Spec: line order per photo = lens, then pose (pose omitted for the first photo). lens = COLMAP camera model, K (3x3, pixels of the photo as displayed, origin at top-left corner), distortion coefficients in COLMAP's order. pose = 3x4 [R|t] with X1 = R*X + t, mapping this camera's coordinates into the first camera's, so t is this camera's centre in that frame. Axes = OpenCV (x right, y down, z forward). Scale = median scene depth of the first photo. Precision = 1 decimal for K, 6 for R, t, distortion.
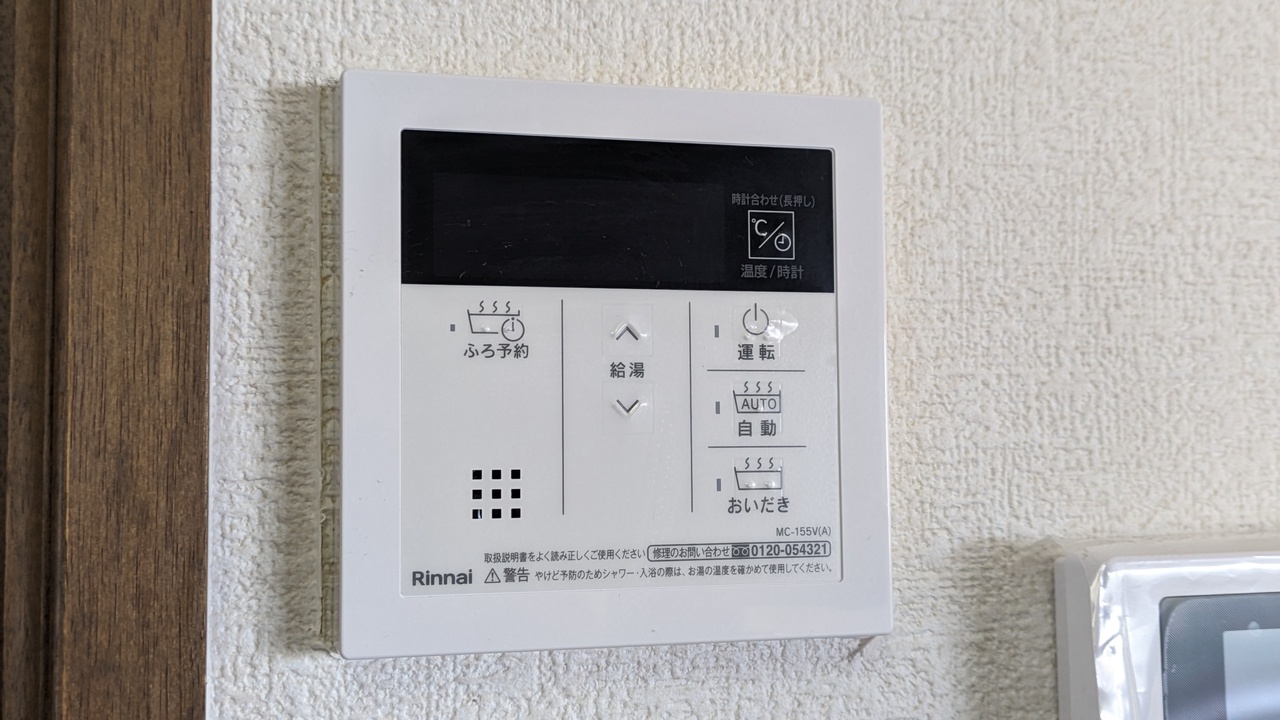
lens RADIAL K [[946.0, 0, 638.4], [0, 946.0, 362.6], [0, 0, 1]] dist [0.005103, -0.003413]
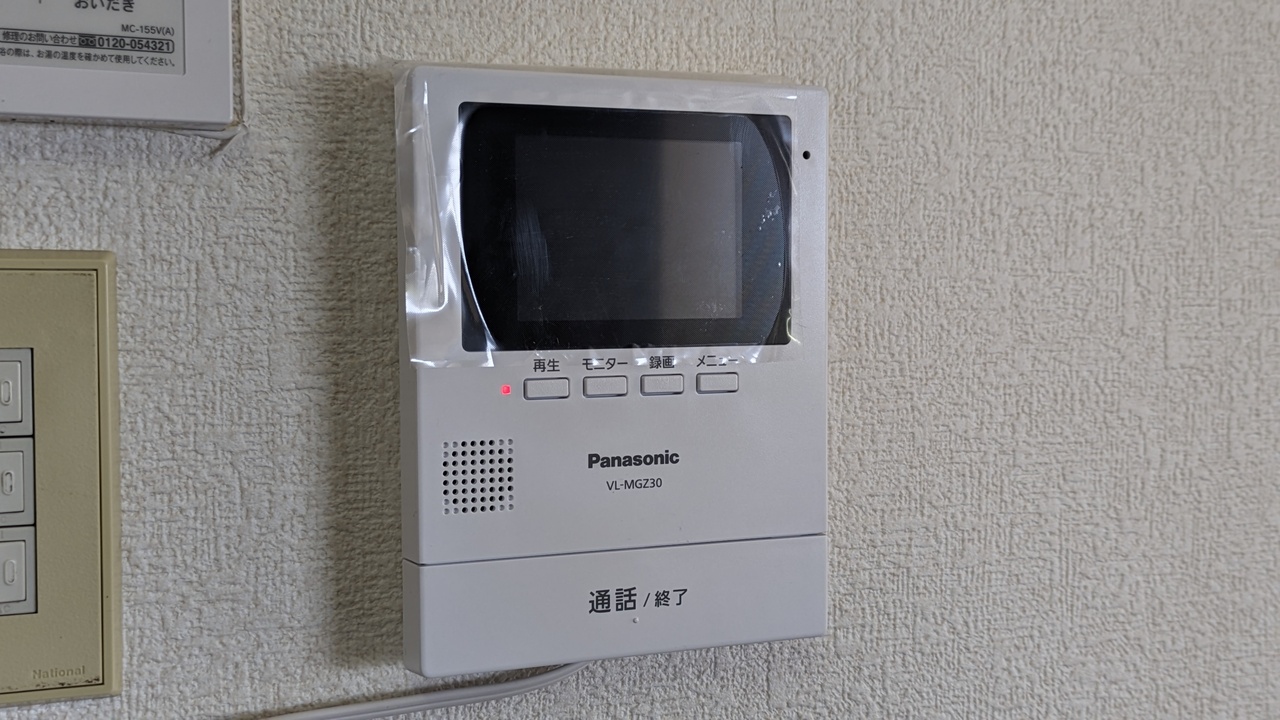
lens RADIAL K [[946.0, 0, 641.4], [0, 946.0, 357.5], [0, 0, 1]] dist [0.005103, -0.003413]
pose [[0.995068, 0.008547, 0.098829, 0.636094], [-0.017450, 0.995827, 0.089574, 0.442875], [-0.097651, -0.090856, 0.991065, -0.251430]]
